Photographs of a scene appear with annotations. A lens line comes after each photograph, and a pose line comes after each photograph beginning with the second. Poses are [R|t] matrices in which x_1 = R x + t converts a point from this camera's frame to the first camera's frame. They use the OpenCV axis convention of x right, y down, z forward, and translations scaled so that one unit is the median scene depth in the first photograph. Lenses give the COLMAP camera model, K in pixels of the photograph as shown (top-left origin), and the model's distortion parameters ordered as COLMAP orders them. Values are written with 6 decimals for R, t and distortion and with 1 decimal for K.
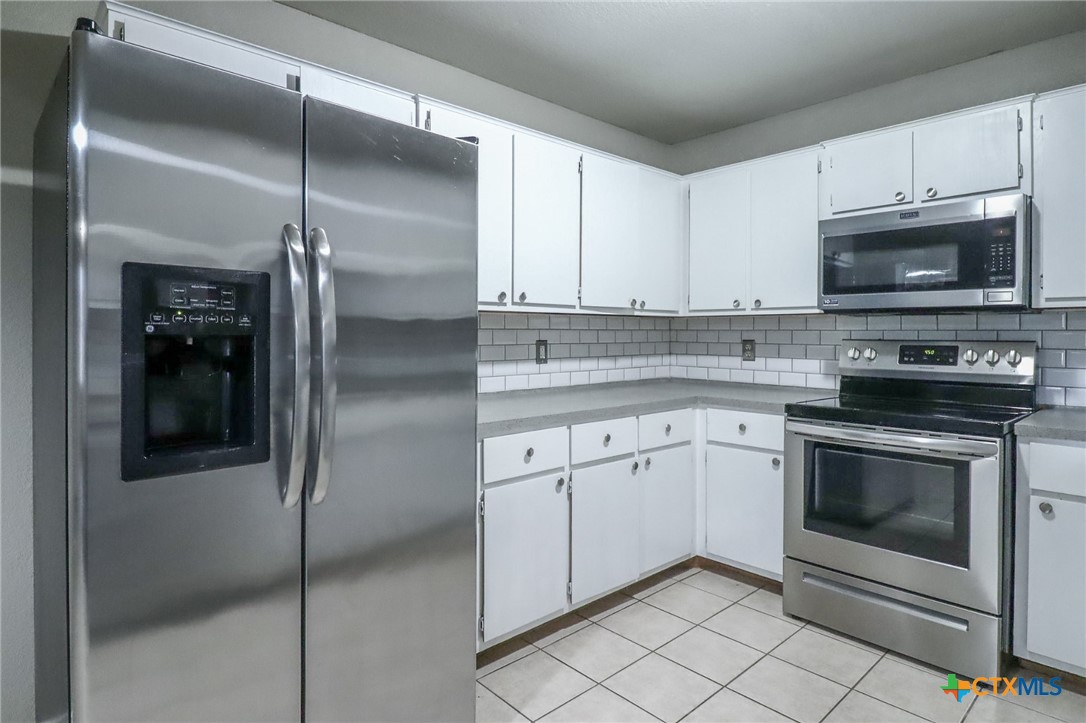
lens RADIAL K [[587.9, 0, 489.3], [0, 587.9, 336.0], [0, 0, 1]] dist [-0.005521, -0.004547]
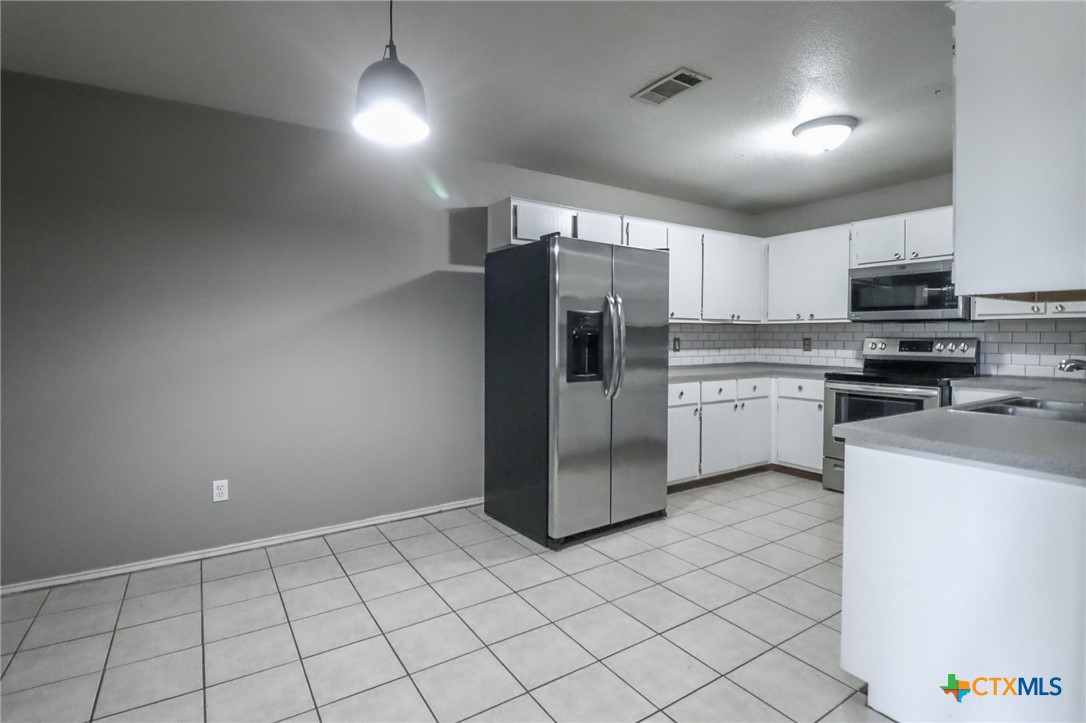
lens RADIAL K [[456.3, 0, 518.9], [0, 456.3, 342.8], [0, 0, 1]] dist [-0.004377, -0.002926]
pose [[0.985452, 0.001816, -0.169947, -0.172295], [0.000317, 0.999922, 0.012521, 0.004525], [0.169956, -0.012393, 0.985374, -0.500483]]
